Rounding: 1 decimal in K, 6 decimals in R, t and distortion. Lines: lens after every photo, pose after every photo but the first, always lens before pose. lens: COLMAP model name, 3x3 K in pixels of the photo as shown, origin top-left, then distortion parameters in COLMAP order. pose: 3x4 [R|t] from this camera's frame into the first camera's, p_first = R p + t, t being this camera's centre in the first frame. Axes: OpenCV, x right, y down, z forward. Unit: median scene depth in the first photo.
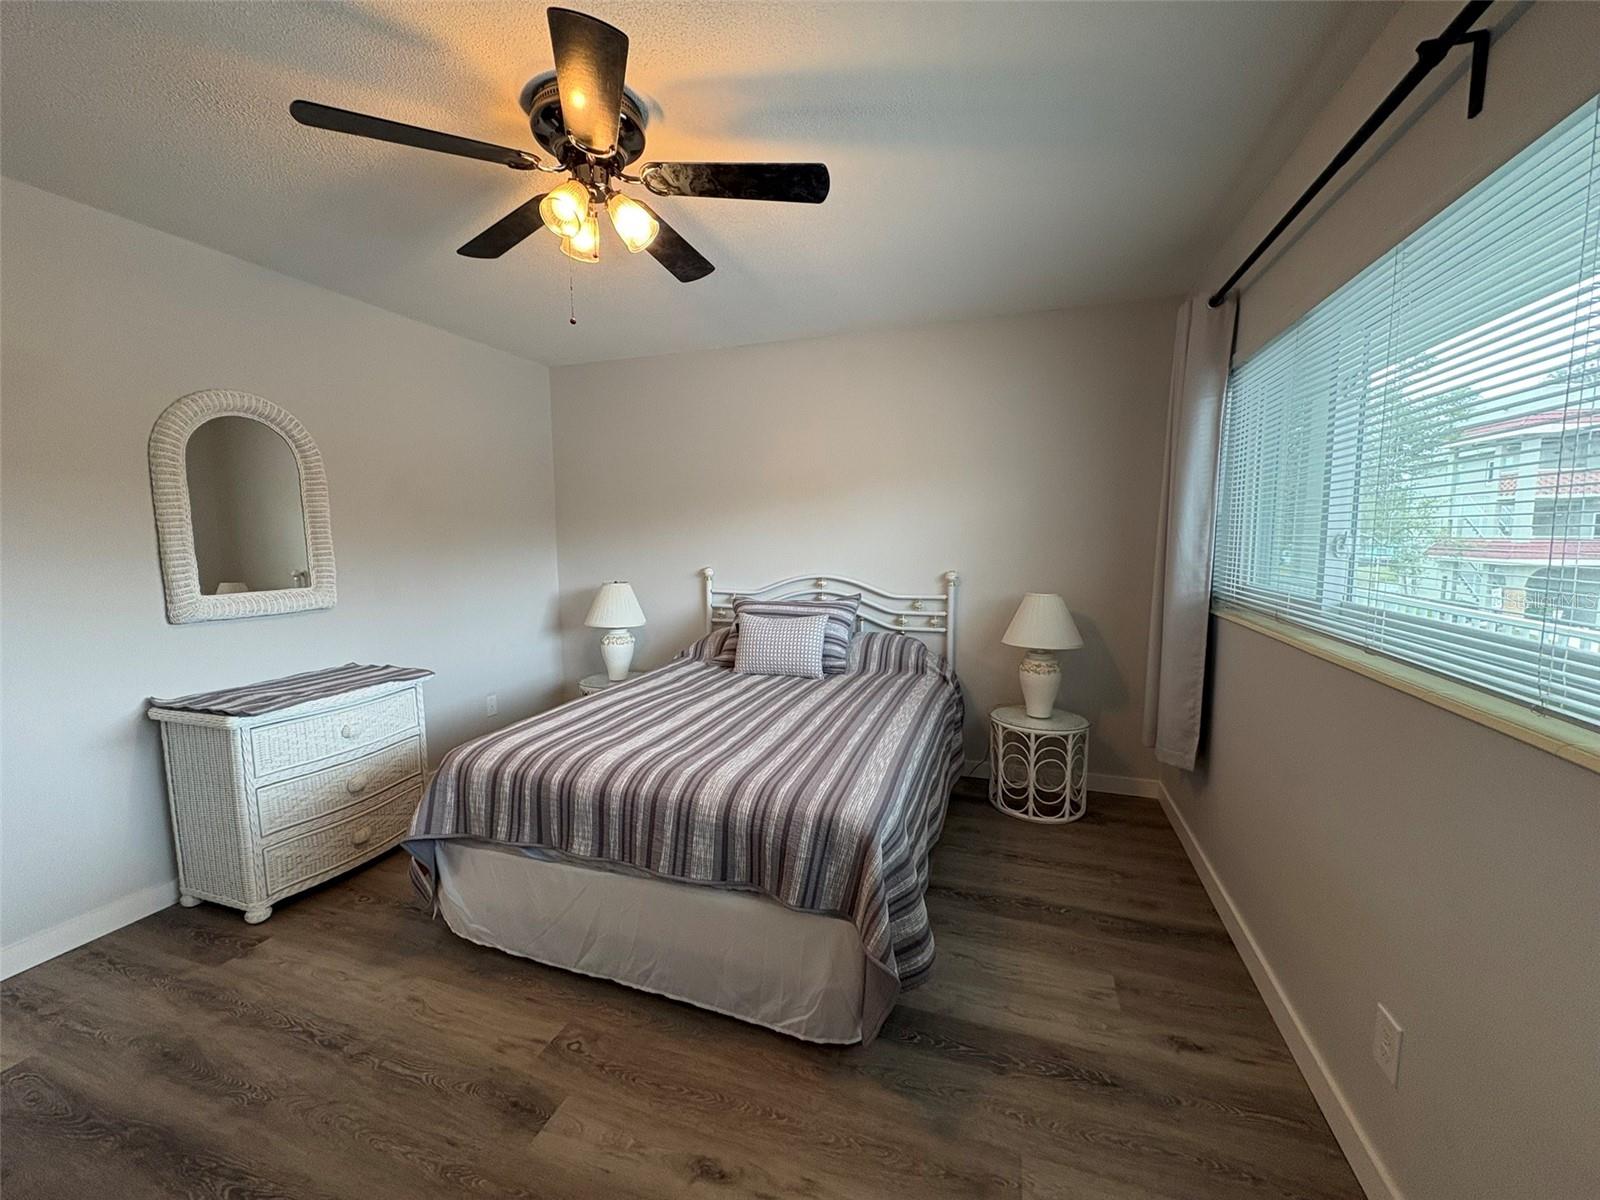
lens RADIAL K [[634.8, 0, 797.7], [0, 634.8, 599.0], [0, 0, 1]] dist [-0.000233, 0.000110]
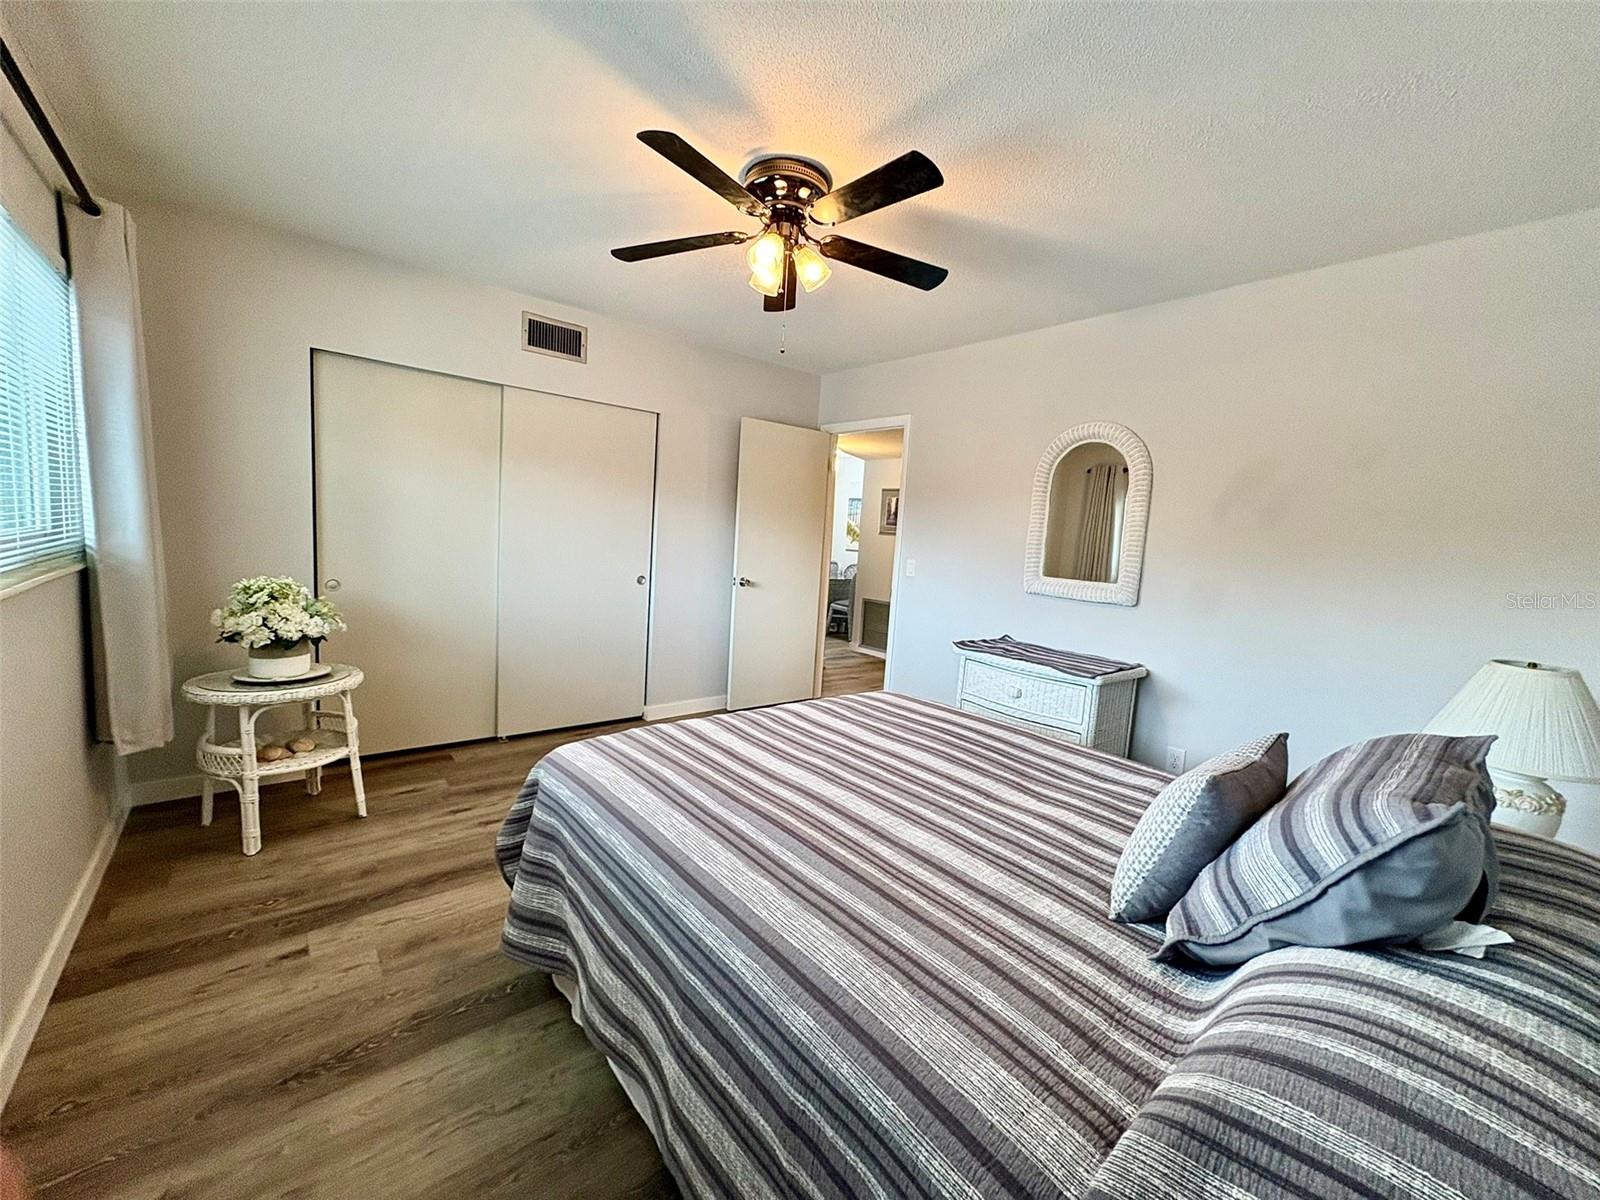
lens RADIAL K [[634.8, 0, 799.5], [0, 634.8, 602.9], [0, 0, 1]] dist [-0.000233, 0.000110]
pose [[-0.513406, 0.068382, -0.855417, 0.598915], [-0.150335, 0.974238, 0.168109, -0.117178], [0.844875, 0.214907, -0.489899, 1.351565]]
